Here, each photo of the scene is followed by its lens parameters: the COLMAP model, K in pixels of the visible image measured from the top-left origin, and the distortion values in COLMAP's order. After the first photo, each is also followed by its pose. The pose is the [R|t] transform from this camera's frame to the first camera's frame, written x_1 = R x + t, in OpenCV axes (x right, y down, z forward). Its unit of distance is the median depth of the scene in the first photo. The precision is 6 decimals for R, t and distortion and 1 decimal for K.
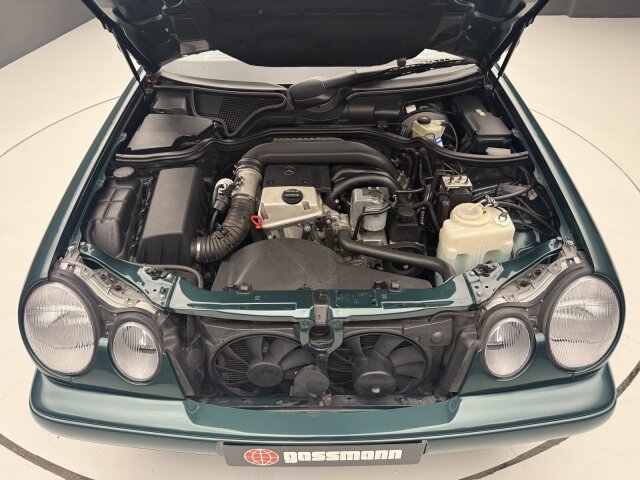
lens RADIAL K [[458.2, 0, 317.6], [0, 458.2, 242.2], [0, 0, 1]] dist [0.051813, -0.075884]
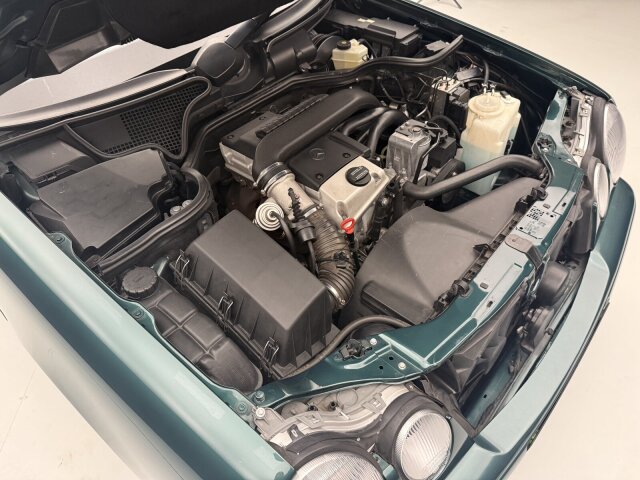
lens RADIAL K [[458.2, 0, 323.5], [0, 458.2, 243.0], [0, 0, 1]] dist [0.051813, -0.075884]
pose [[0.649656, -0.552769, 0.521914, -0.507160], [0.488196, 0.829604, 0.270963, -0.219239], [-0.582762, 0.078763, 0.808817, 0.343249]]
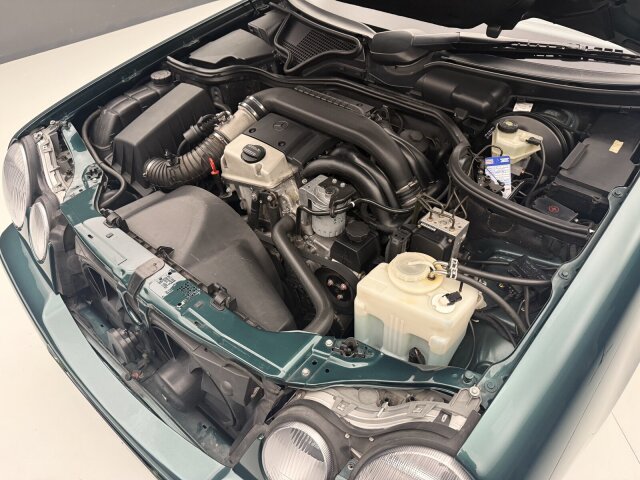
lens RADIAL K [[458.2, 0, 320.3], [0, 458.2, 232.7], [0, 0, 1]] dist [0.051813, -0.075884]
pose [[0.765238, 0.434207, -0.475263, 0.437303], [-0.388682, 0.900160, 0.196567, -0.159810], [0.513164, 0.034306, 0.857605, 0.298435]]
